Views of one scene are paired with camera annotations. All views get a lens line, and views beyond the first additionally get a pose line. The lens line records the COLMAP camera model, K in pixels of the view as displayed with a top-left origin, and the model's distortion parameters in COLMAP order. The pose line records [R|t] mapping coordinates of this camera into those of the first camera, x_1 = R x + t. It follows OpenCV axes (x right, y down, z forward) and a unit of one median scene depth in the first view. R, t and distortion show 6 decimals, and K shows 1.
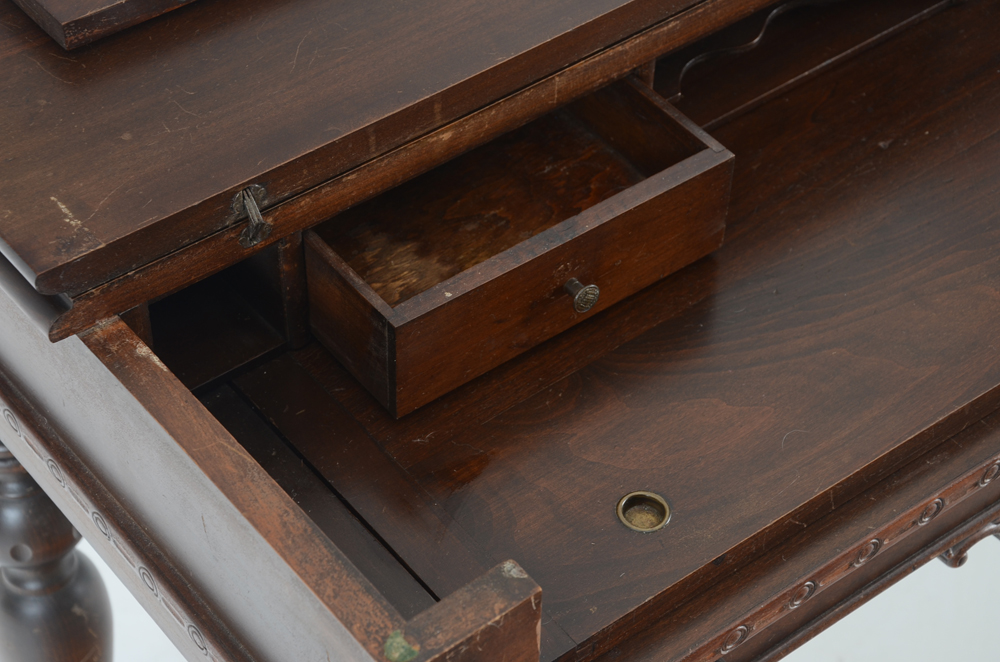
lens RADIAL K [[2063.1, 0, 501.7], [0, 2063.1, 333.2], [0, 0, 1]] dist [0.333500, 0.000000]
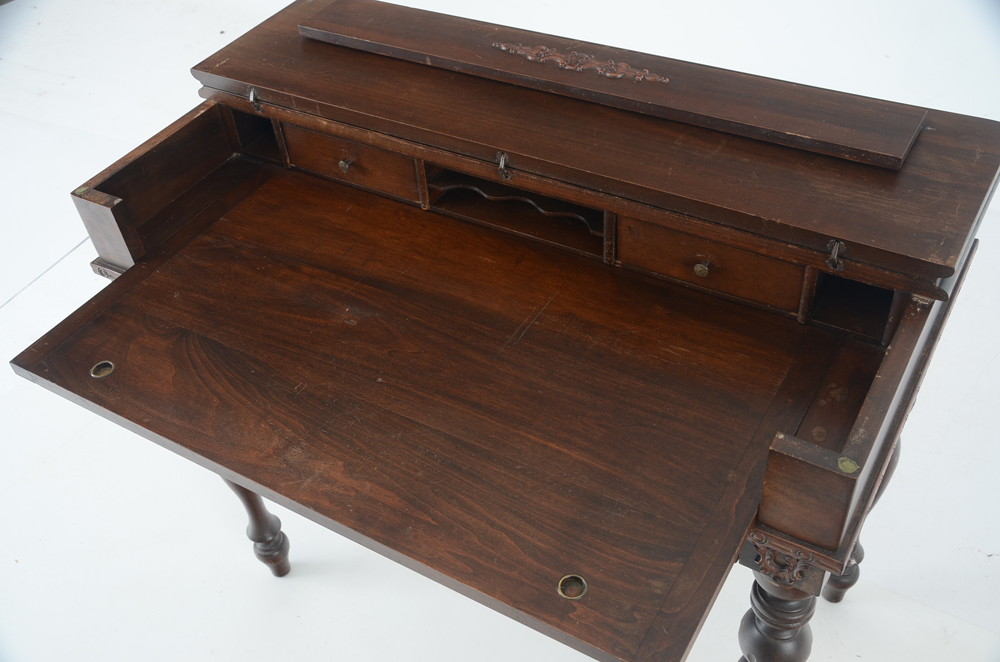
lens RADIAL K [[1003.2, 0, 502.2], [0, 1003.2, 327.8], [0, 0, 1]] dist [-0.016058, 0.000000]
pose [[0.352378, 0.595591, -0.721873, 1.095492], [-0.594282, 0.738275, 0.319027, -0.435479], [0.722951, 0.316578, 0.614101, 0.494779]]
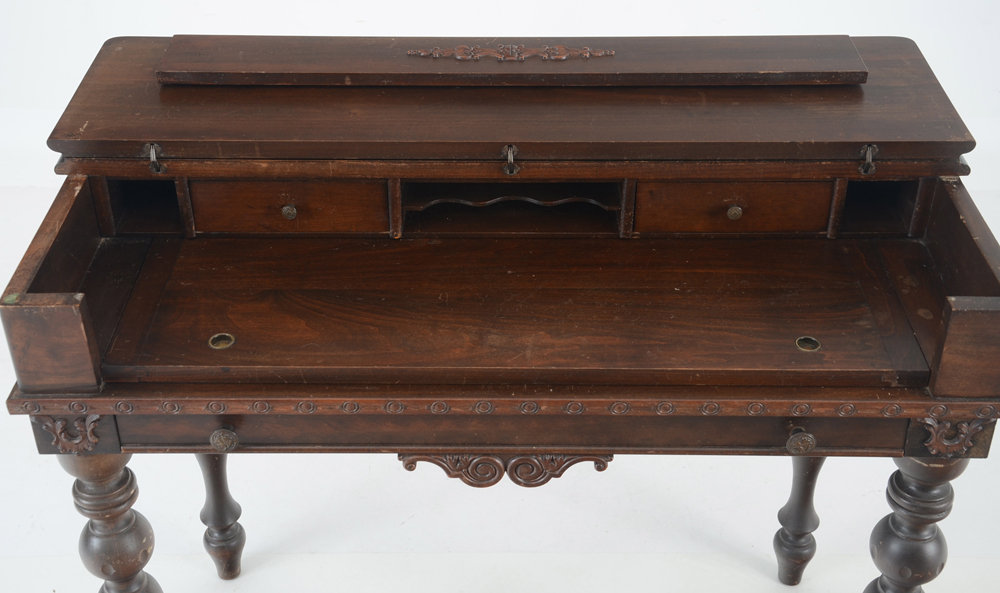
lens RADIAL K [[1343.2, 0, 495.3], [0, 1343.2, 271.1], [0, 0, 1]] dist [0.154552, 0.000000]
pose [[0.781579, 0.328441, -0.530340, 0.958326], [-0.426032, 0.902057, -0.069210, -0.001010], [0.455665, 0.280035, 0.844956, -0.048059]]
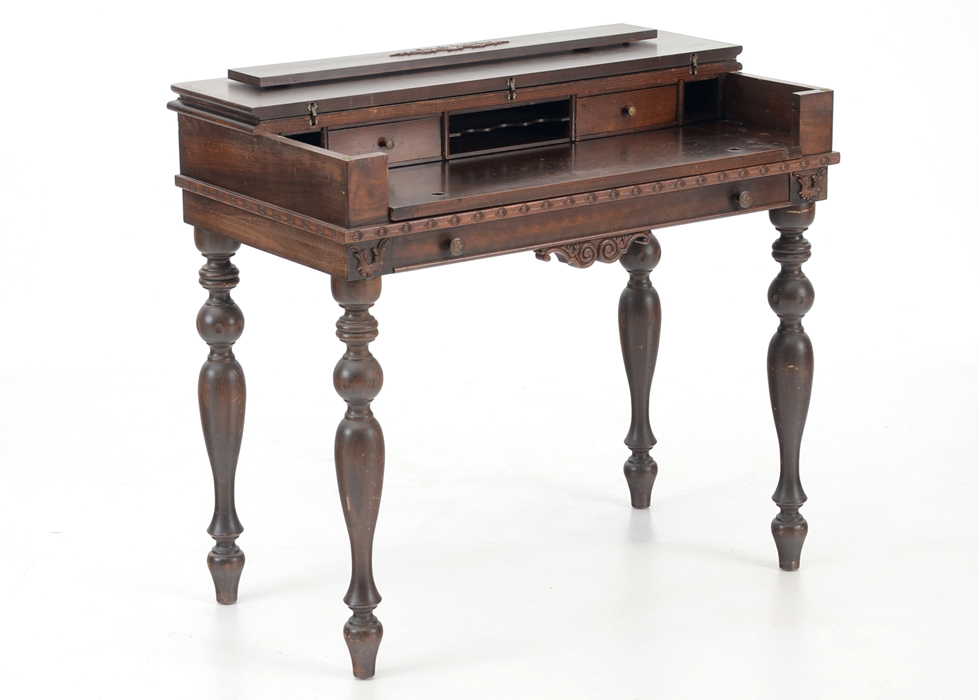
lens RADIAL K [[3109.5, 0, 488.2], [0, 3109.5, 353.3], [0, 0, 1]] dist [0.806053, 0.000000]
pose [[0.998475, -0.013954, -0.053406, 0.402442], [-0.014847, 0.863964, -0.503335, 2.674798], [0.053164, 0.503361, 0.862439, -2.980240]]
